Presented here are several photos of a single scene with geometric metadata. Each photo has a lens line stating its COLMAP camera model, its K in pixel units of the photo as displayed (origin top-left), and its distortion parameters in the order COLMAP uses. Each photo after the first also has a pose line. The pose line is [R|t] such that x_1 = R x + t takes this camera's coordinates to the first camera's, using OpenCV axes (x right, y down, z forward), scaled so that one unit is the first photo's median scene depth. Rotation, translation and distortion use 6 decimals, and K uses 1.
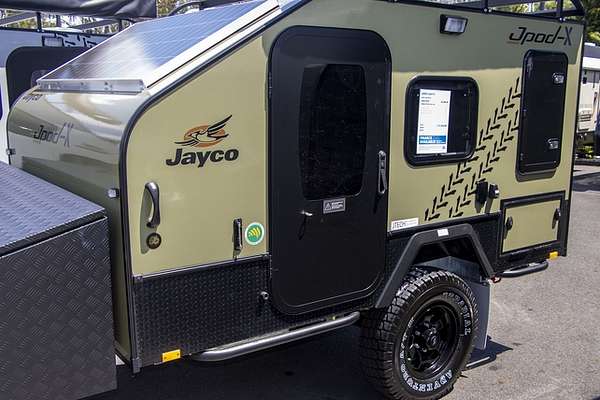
lens RADIAL K [[636.6, 0, 301.1], [0, 636.6, 215.4], [0, 0, 1]] dist [-0.030617, 0.000000]
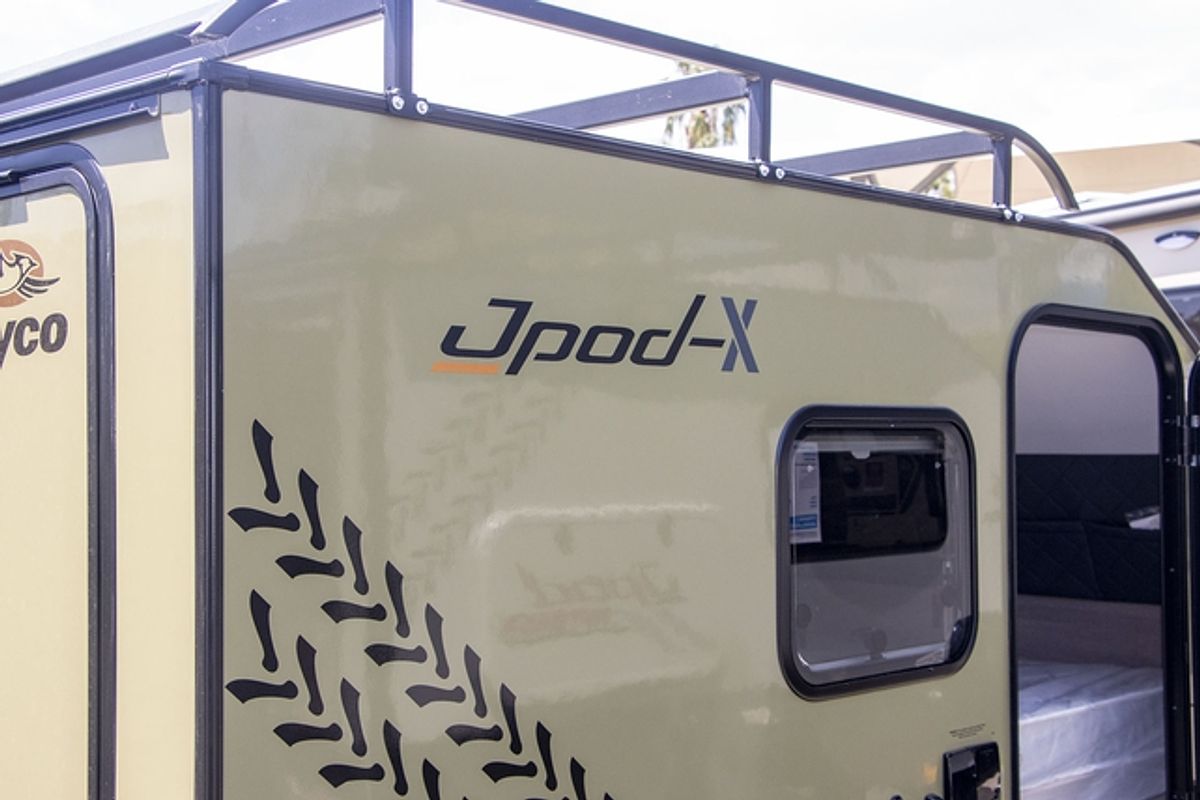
lens RADIAL K [[1709.7, 0, 599.8], [0, 1709.7, 400.7], [0, 0, 1]] dist [0.065571, 0.000000]
pose [[0.983439, -0.013432, 0.180740, 0.300046], [0.054519, 0.972985, -0.224341, -0.137526], [-0.172844, 0.230479, 0.957603, 0.463226]]
